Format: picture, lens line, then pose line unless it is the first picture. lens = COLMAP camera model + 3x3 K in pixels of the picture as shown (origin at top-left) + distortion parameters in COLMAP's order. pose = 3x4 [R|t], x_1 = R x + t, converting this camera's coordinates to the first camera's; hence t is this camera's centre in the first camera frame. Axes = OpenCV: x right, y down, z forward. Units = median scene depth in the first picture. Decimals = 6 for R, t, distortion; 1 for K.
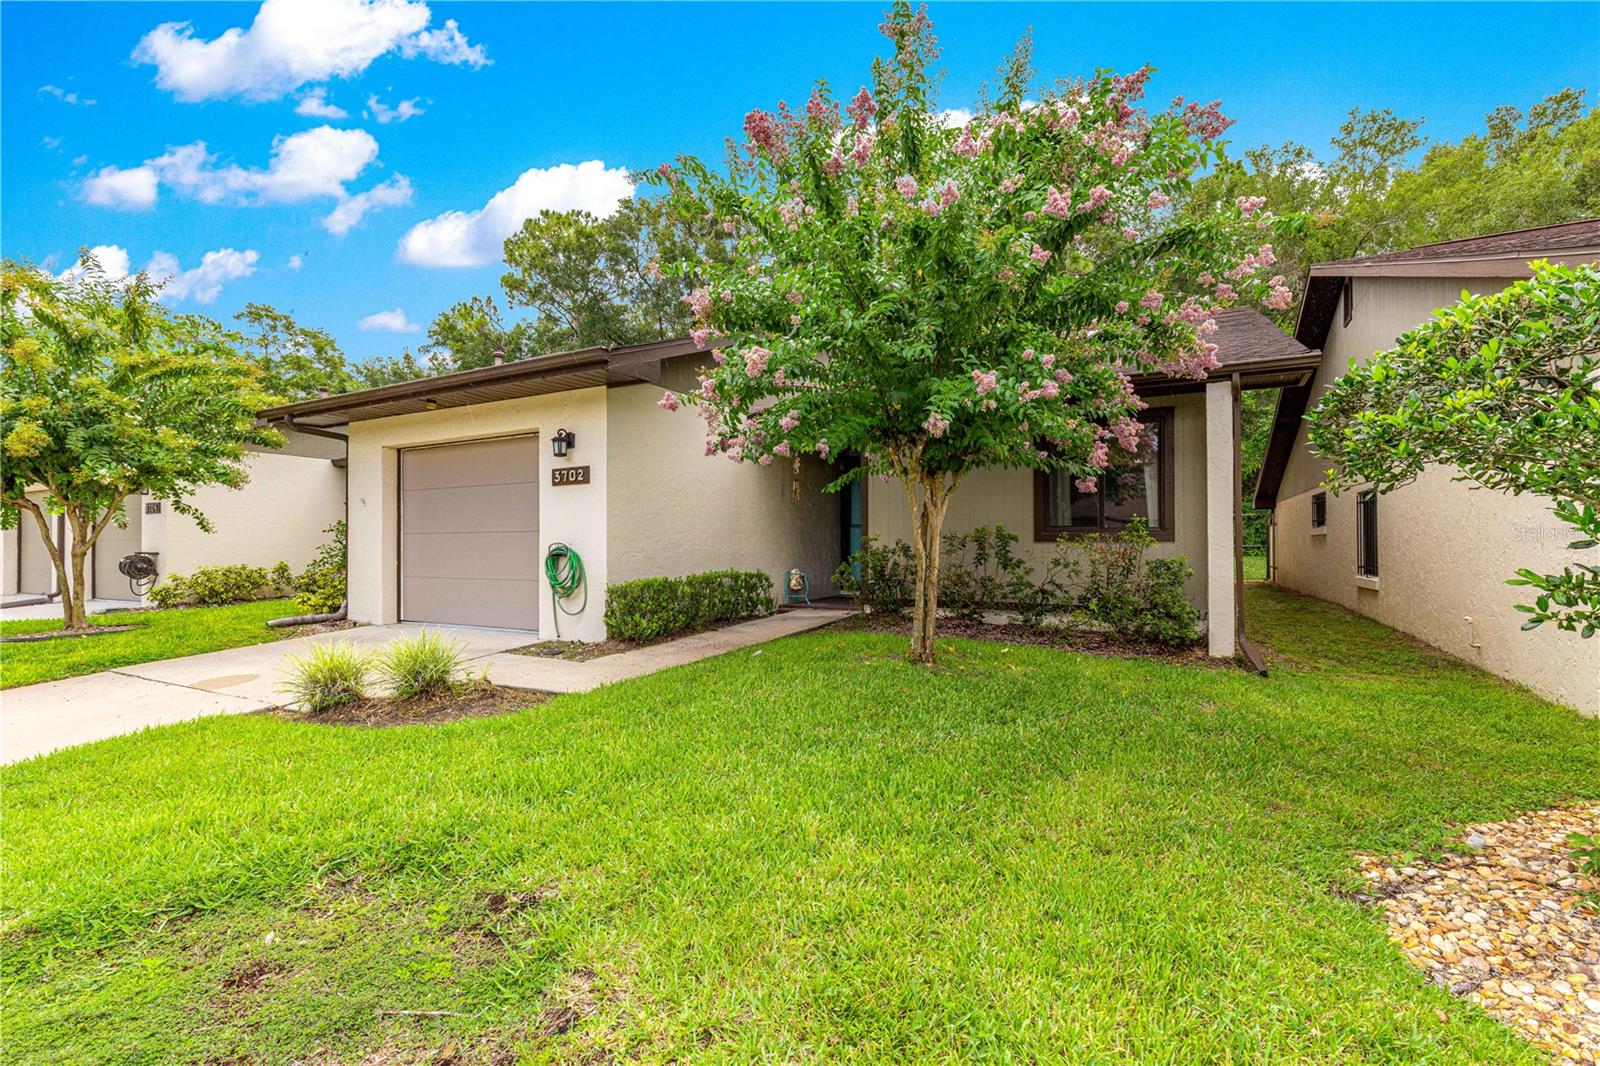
lens RADIAL K [[719.3, 0, 797.1], [0, 719.3, 533.5], [0, 0, 1]] dist [-0.001621, -0.000095]
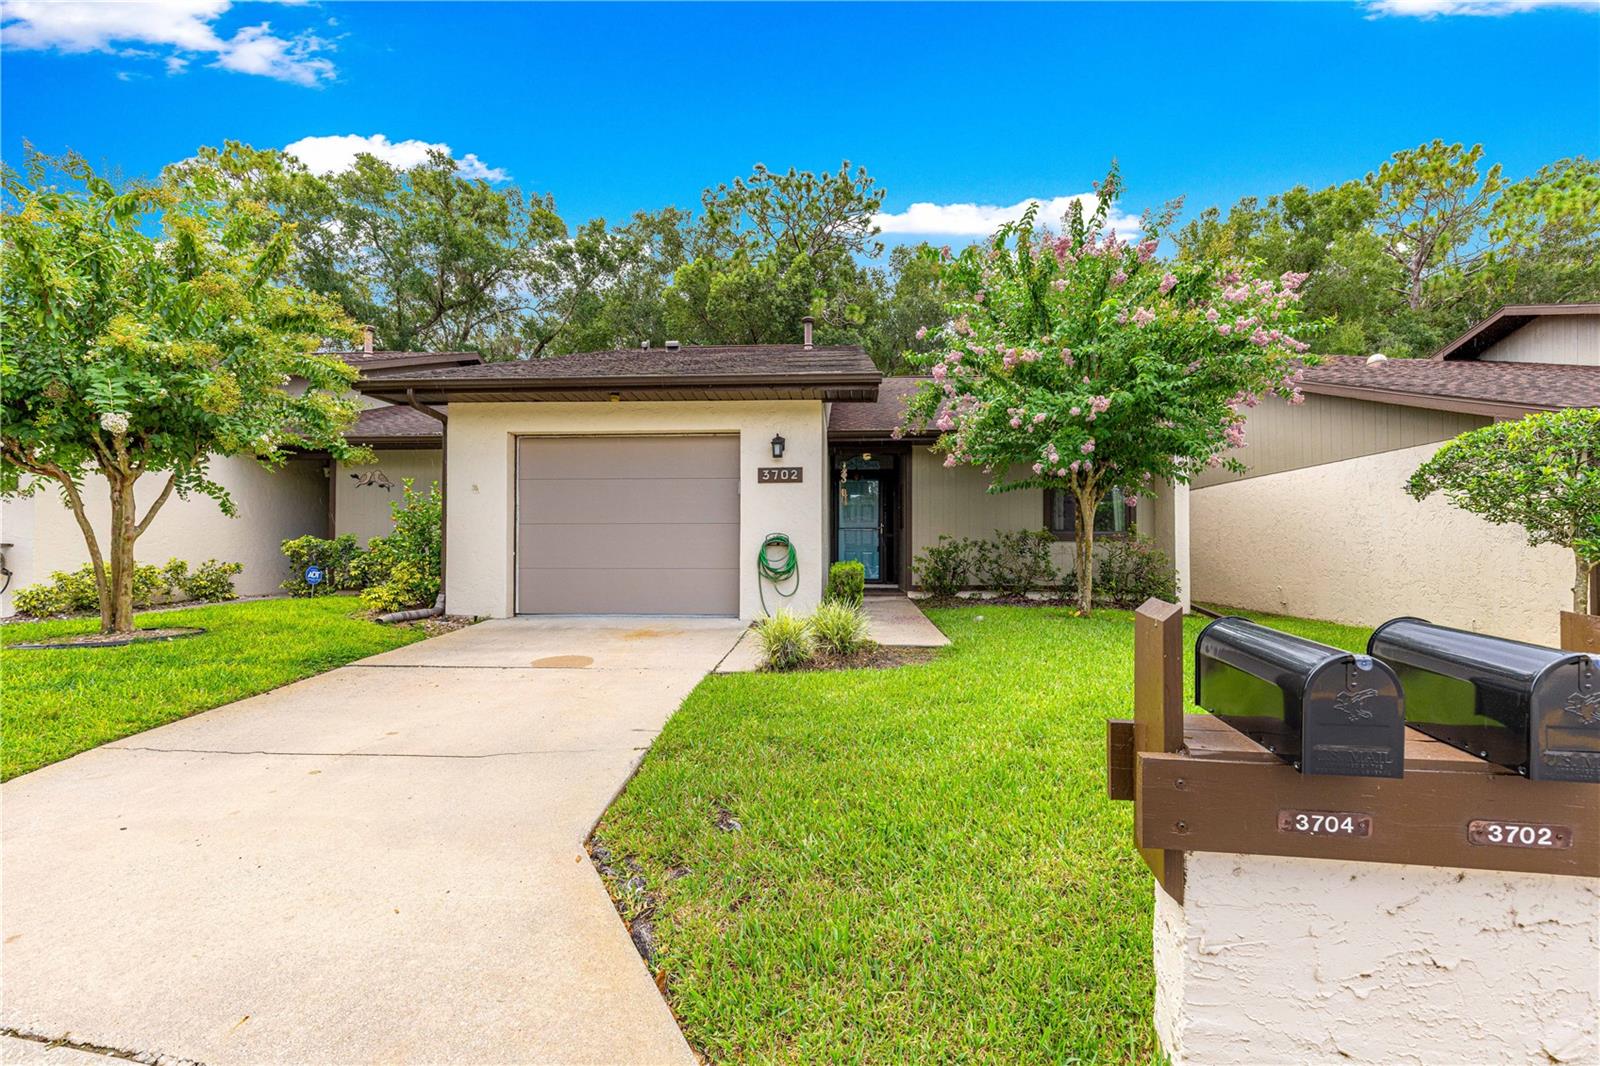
lens RADIAL K [[719.3, 0, 795.2], [0, 719.3, 540.2], [0, 0, 1]] dist [-0.001621, -0.000095]
pose [[0.900254, 0.017926, 0.434995, -0.730305], [-0.012206, 0.999798, -0.015941, 0.037928], [-0.435193, 0.009041, 0.900292, -0.028643]]
